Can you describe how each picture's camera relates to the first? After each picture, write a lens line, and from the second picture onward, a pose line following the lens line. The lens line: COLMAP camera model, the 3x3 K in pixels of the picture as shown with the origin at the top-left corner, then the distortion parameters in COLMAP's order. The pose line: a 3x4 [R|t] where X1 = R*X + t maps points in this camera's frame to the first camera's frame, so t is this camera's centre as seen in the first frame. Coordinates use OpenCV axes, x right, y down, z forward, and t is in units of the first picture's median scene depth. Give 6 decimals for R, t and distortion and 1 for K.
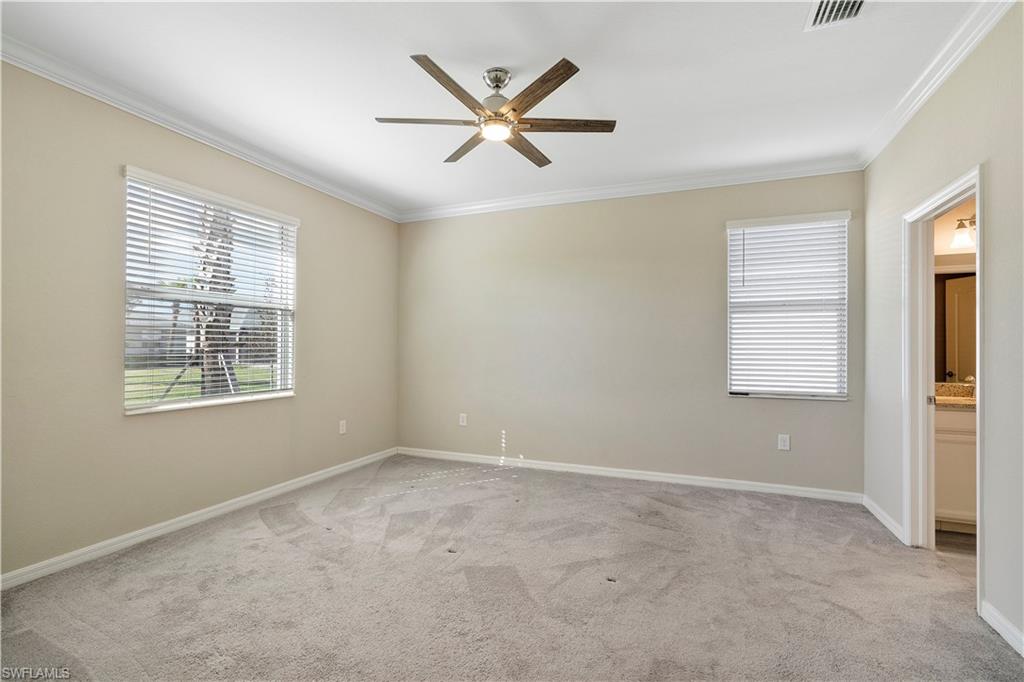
lens RADIAL K [[468.2, 0, 515.0], [0, 468.2, 342.5], [0, 0, 1]] dist [-0.001531, 0.000993]
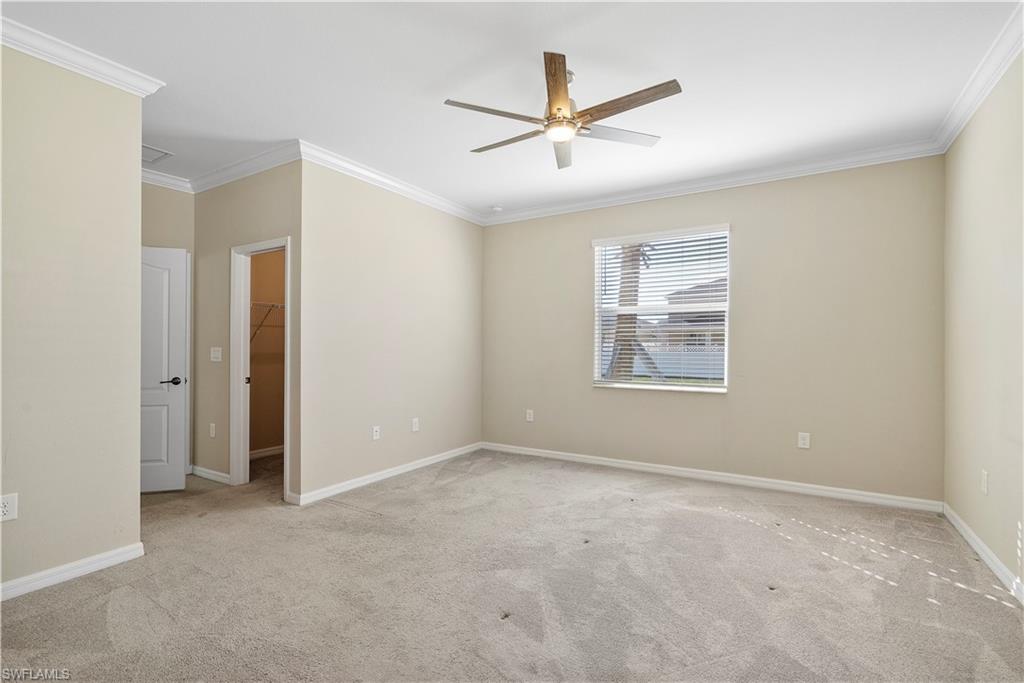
lens RADIAL K [[468.2, 0, 515.0], [0, 468.2, 343.0], [0, 0, 1]] dist [-0.001531, 0.000993]
pose [[-0.157007, -0.008128, -0.987564, 0.697540], [0.006442, 0.999936, -0.009254, 0.009259], [0.987577, -0.007815, -0.156944, 0.764233]]
